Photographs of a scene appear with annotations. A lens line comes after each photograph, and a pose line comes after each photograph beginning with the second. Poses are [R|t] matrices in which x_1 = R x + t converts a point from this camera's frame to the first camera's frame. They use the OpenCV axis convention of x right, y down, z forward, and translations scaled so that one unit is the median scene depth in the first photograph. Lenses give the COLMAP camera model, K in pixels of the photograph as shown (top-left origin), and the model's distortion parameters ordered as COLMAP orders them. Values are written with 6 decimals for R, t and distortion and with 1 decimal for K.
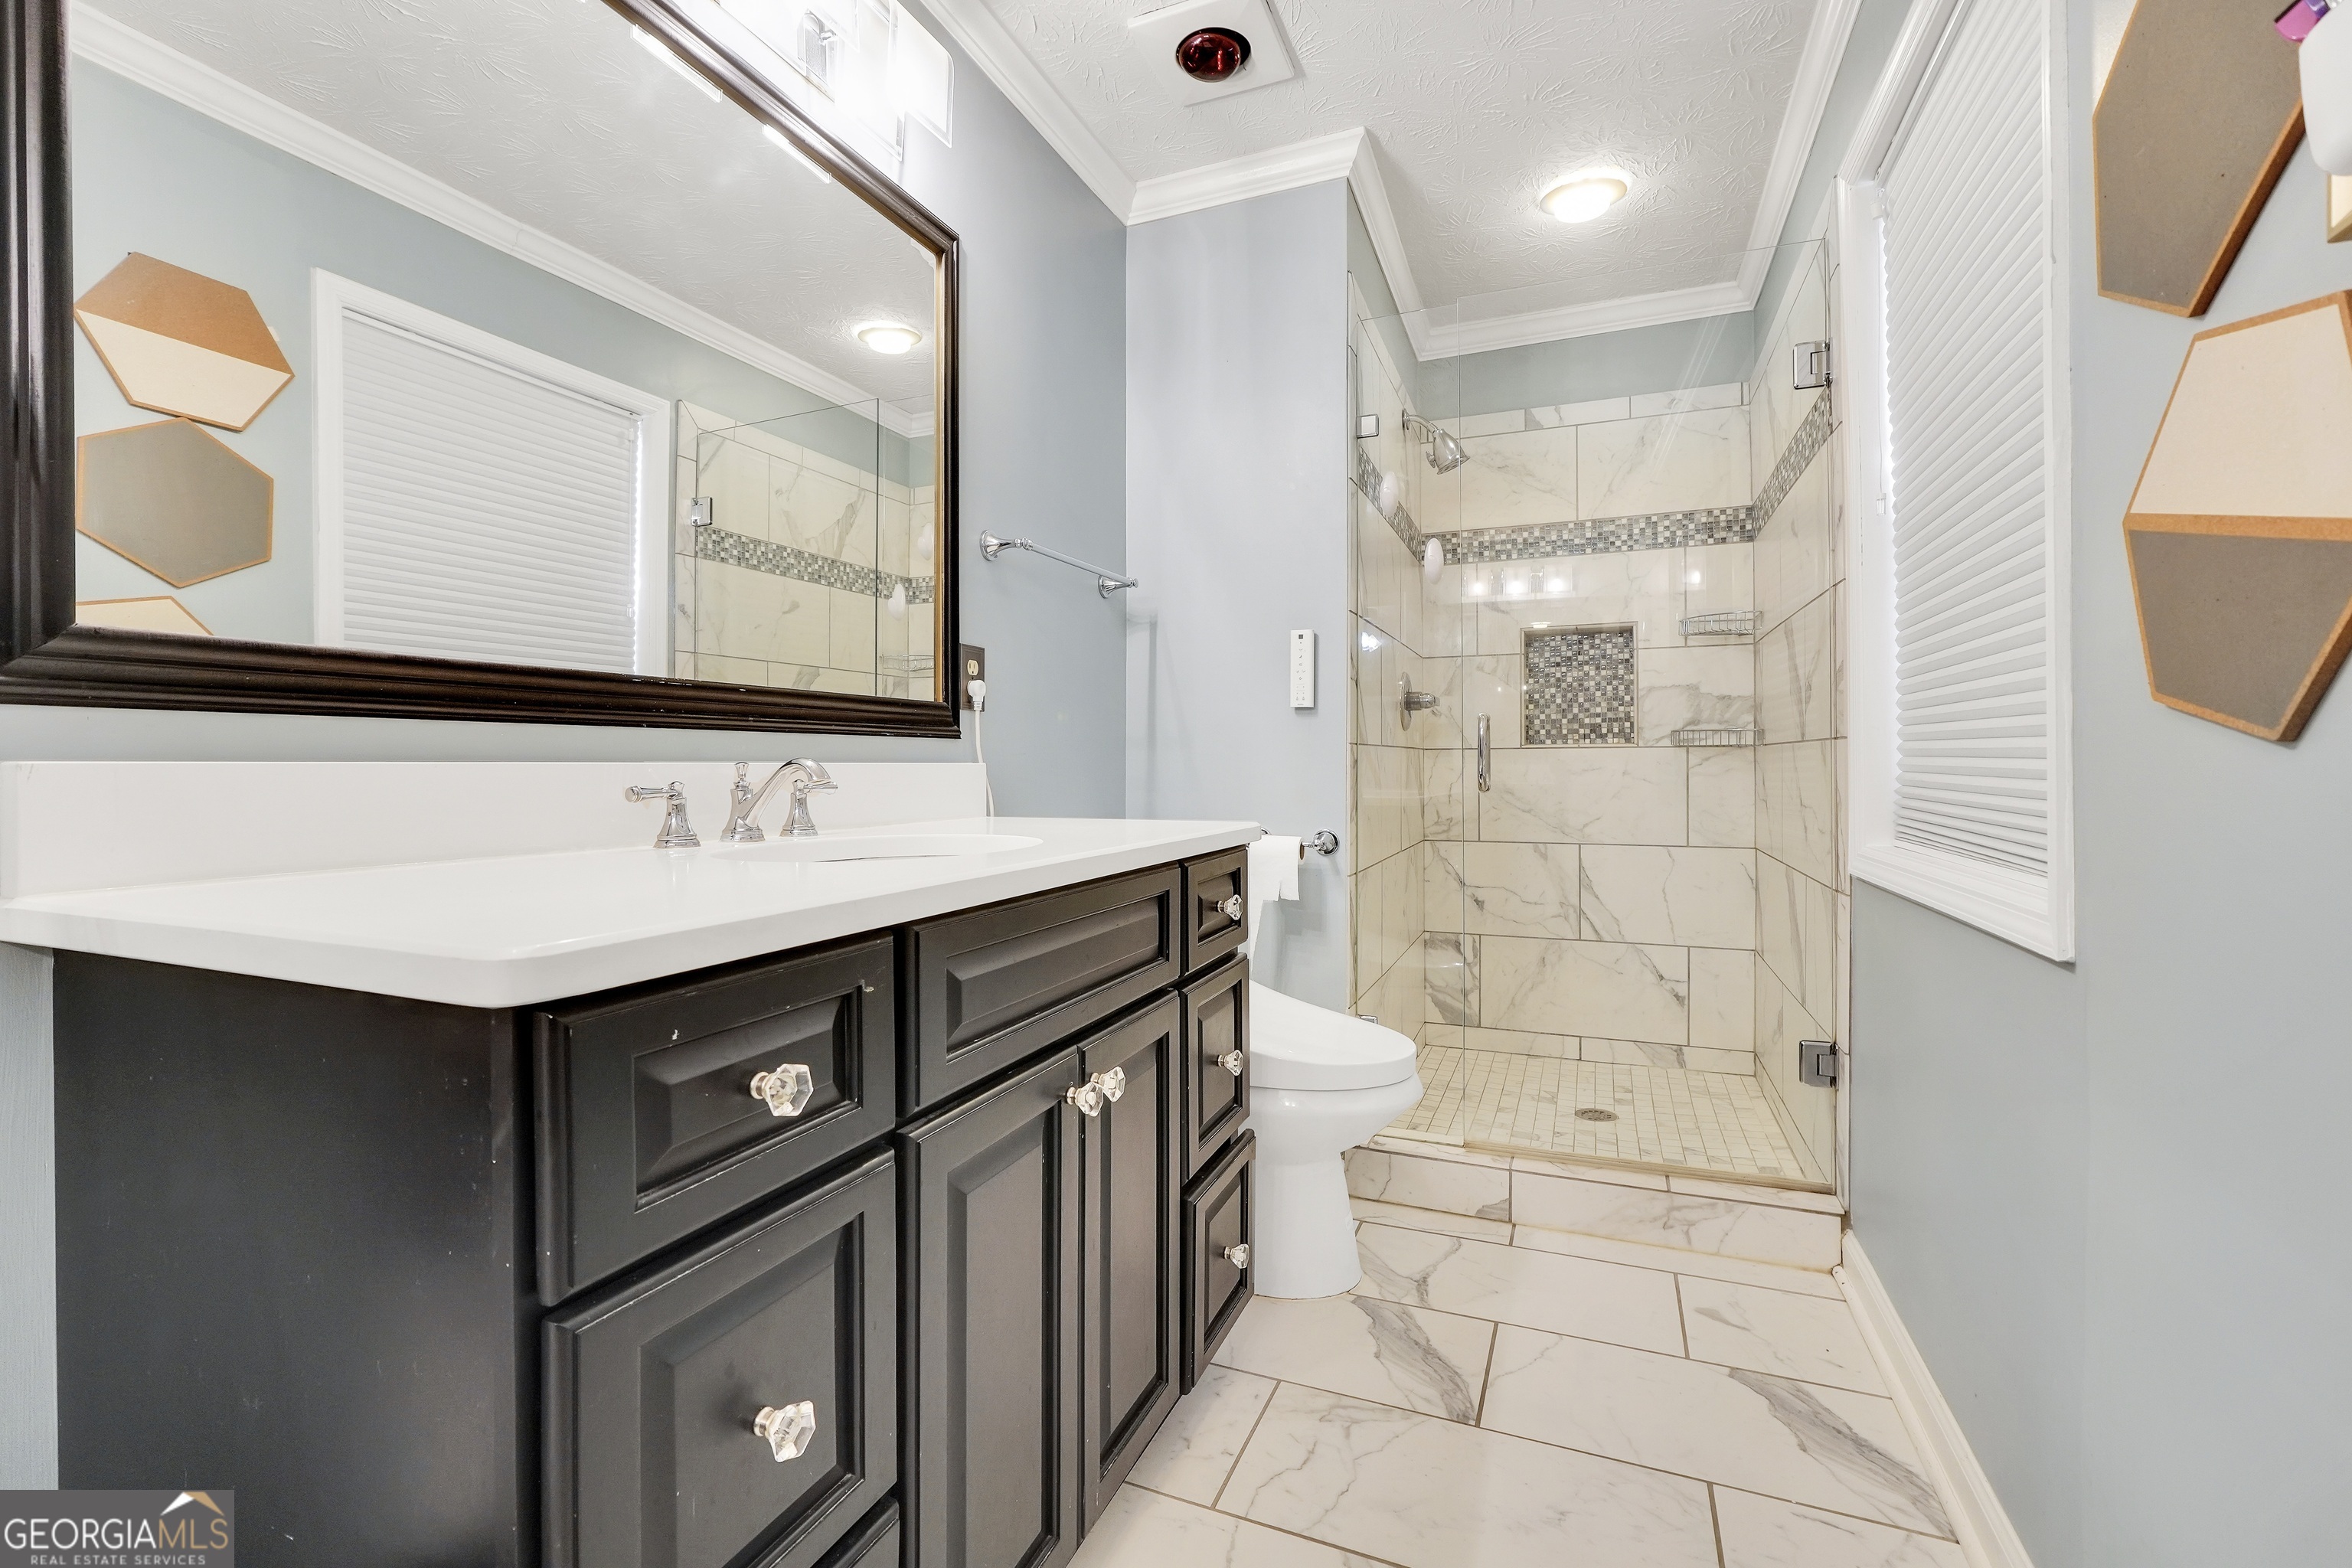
lens RADIAL K [[999.3, 0, 1148.2], [0, 999.3, 767.1], [0, 0, 1]] dist [-0.015041, 0.000642]
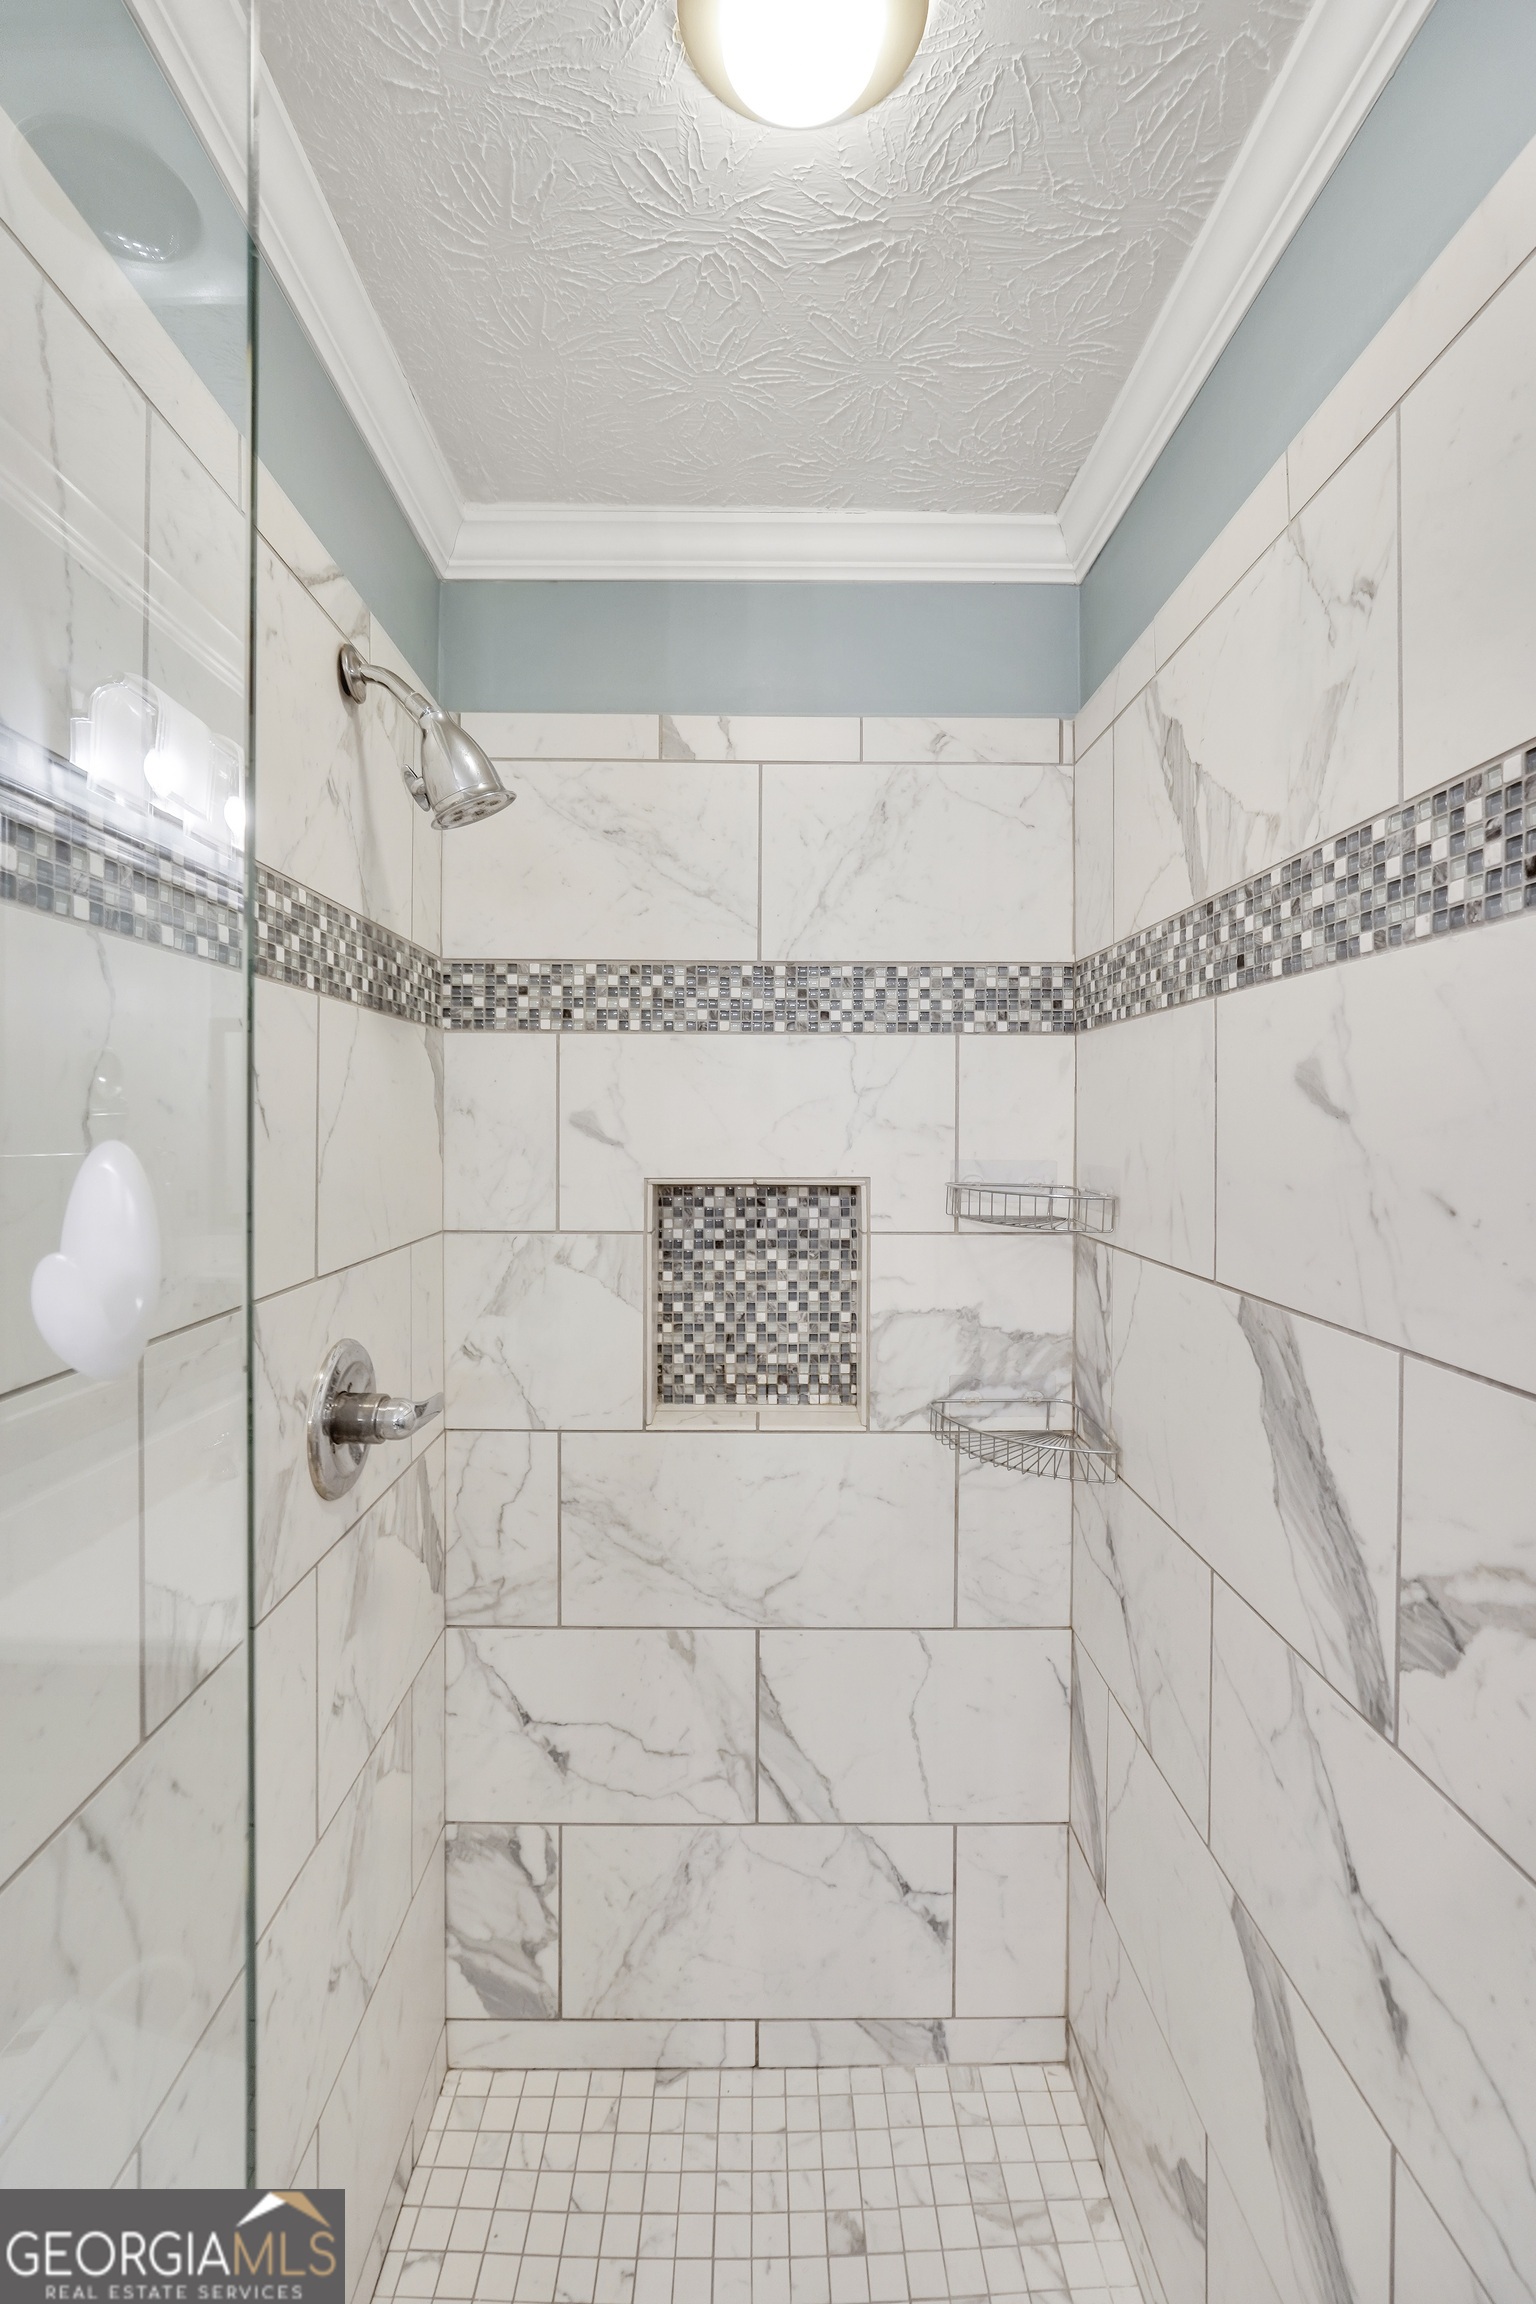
lens RADIAL K [[1053.1, 0, 737.6], [0, 1053.1, 1144.5], [0, 0, 1]] dist [-0.000834, -0.000111]
pose [[0.918825, 0.003395, 0.394650, 0.221001], [-0.007305, 0.999938, 0.008406, -0.163159], [-0.394597, -0.010606, 0.918793, 0.535554]]
